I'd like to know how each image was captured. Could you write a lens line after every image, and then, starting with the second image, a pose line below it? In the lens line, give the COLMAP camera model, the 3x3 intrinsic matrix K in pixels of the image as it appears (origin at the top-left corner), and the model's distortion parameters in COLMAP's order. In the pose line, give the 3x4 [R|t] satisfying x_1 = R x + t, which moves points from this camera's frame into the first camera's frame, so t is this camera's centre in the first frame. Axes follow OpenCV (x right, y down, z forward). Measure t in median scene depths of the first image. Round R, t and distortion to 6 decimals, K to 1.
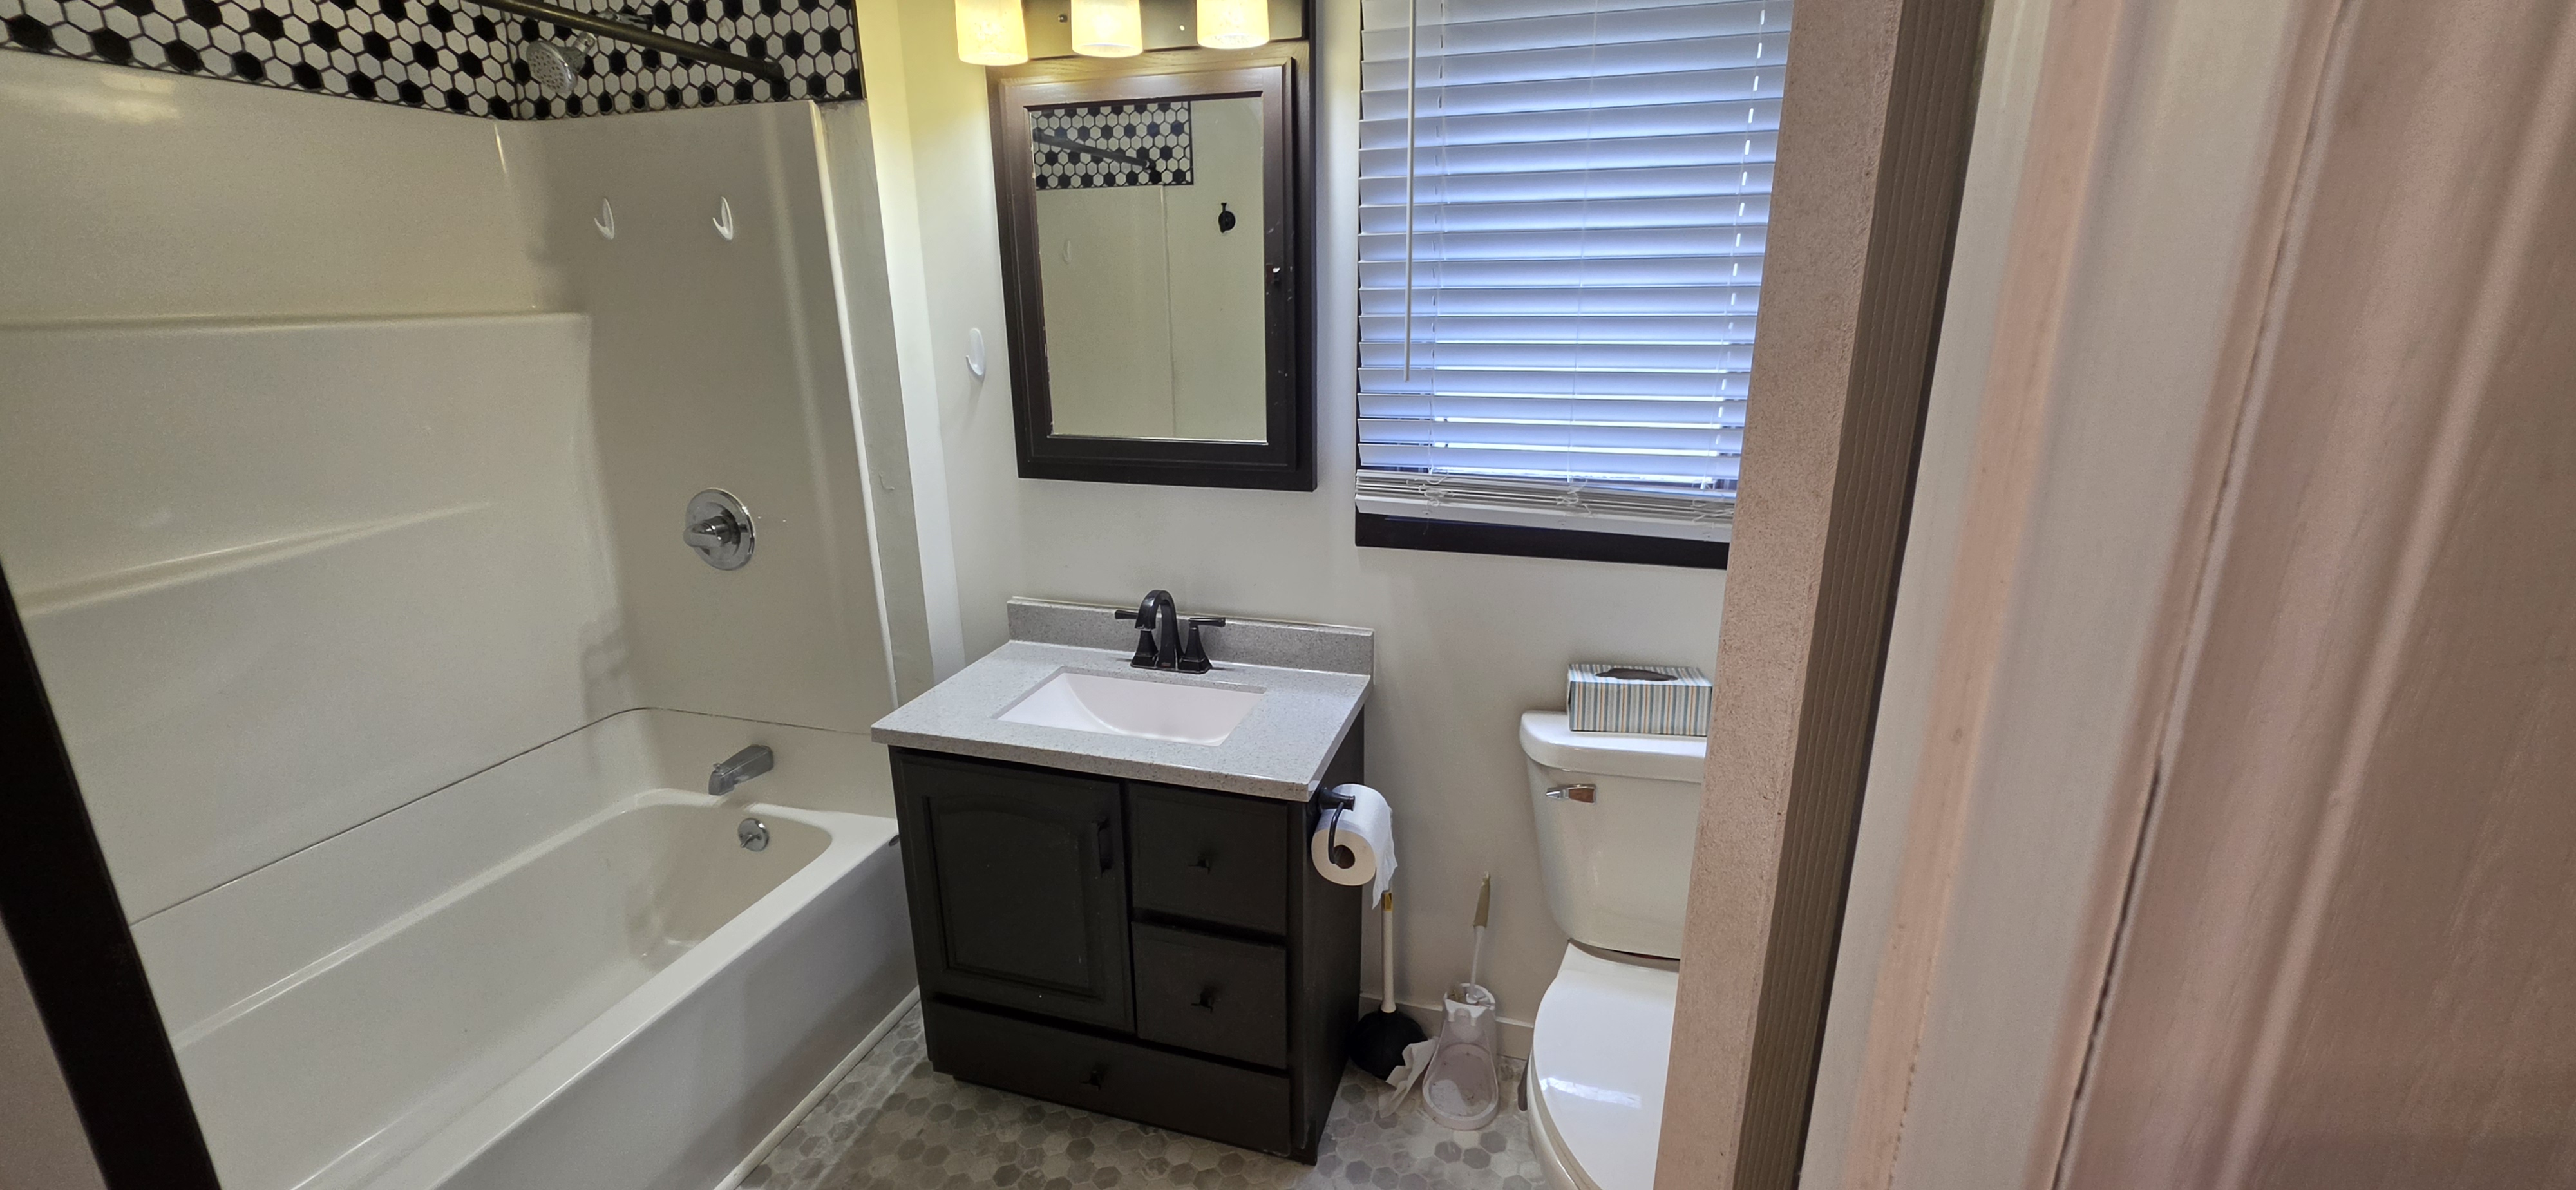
lens RADIAL K [[1034.3, 0, 1293.5], [0, 1034.3, 590.8], [0, 0, 1]] dist [-0.000621, 0.000376]
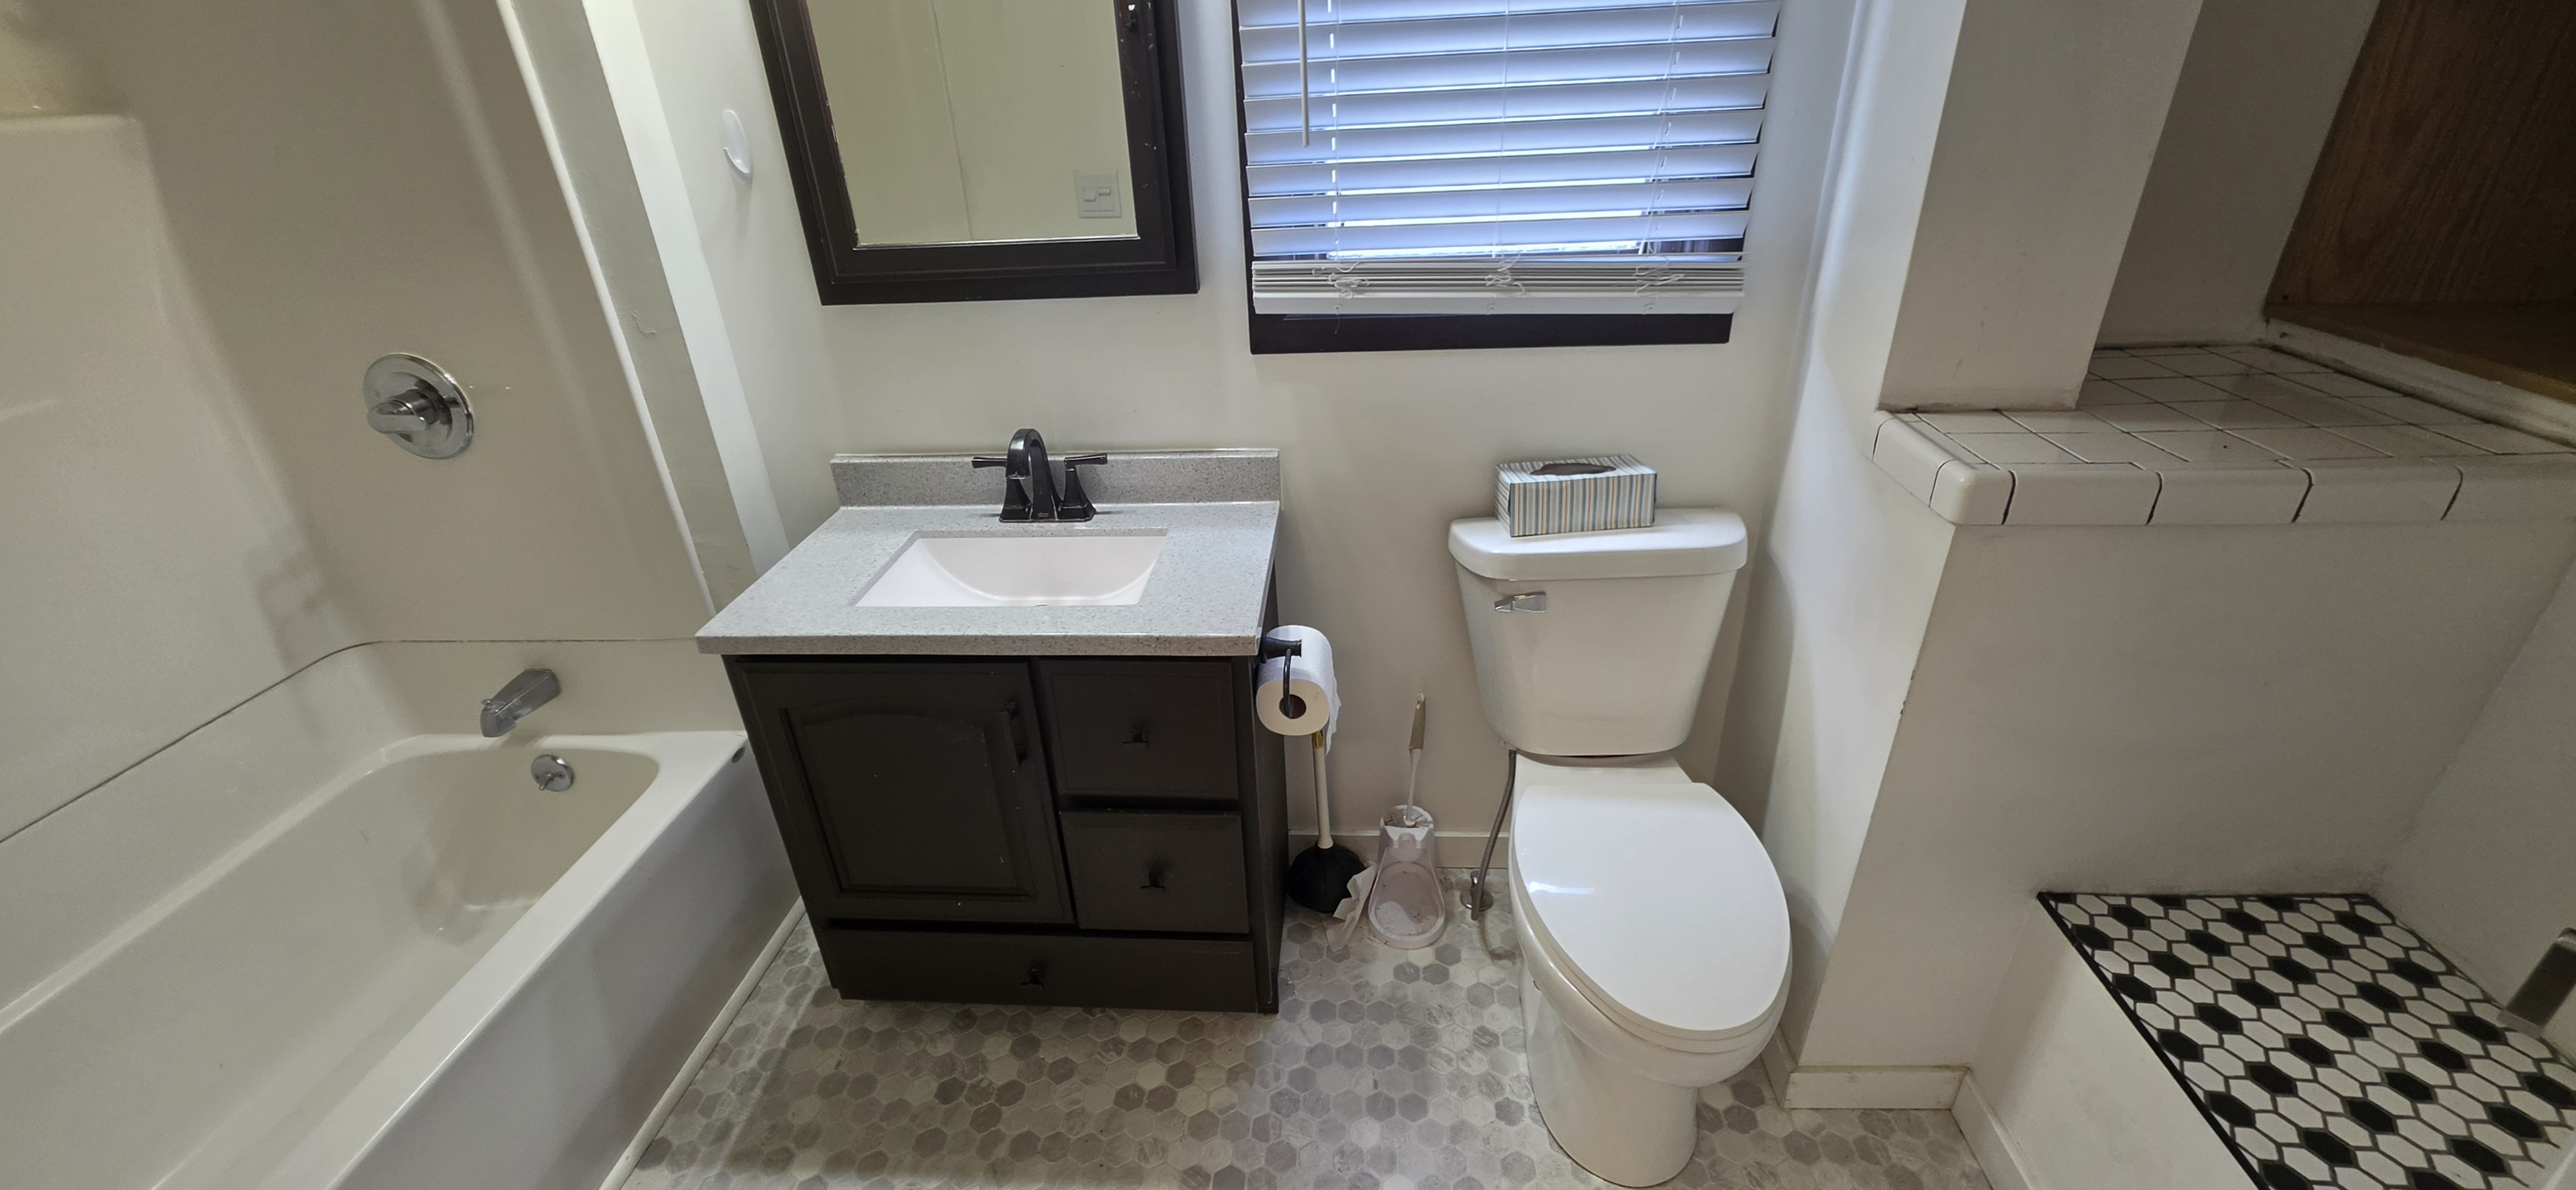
lens RADIAL K [[1033.4, 0, 1281.7], [0, 1033.4, 585.6], [0, 0, 1]] dist [-0.001663, 0.000209]
pose [[0.976487, -0.127506, 0.173828, -0.088343], [0.095283, 0.978570, 0.182540, -0.009352], [-0.193378, -0.161685, 0.967710, 0.126772]]
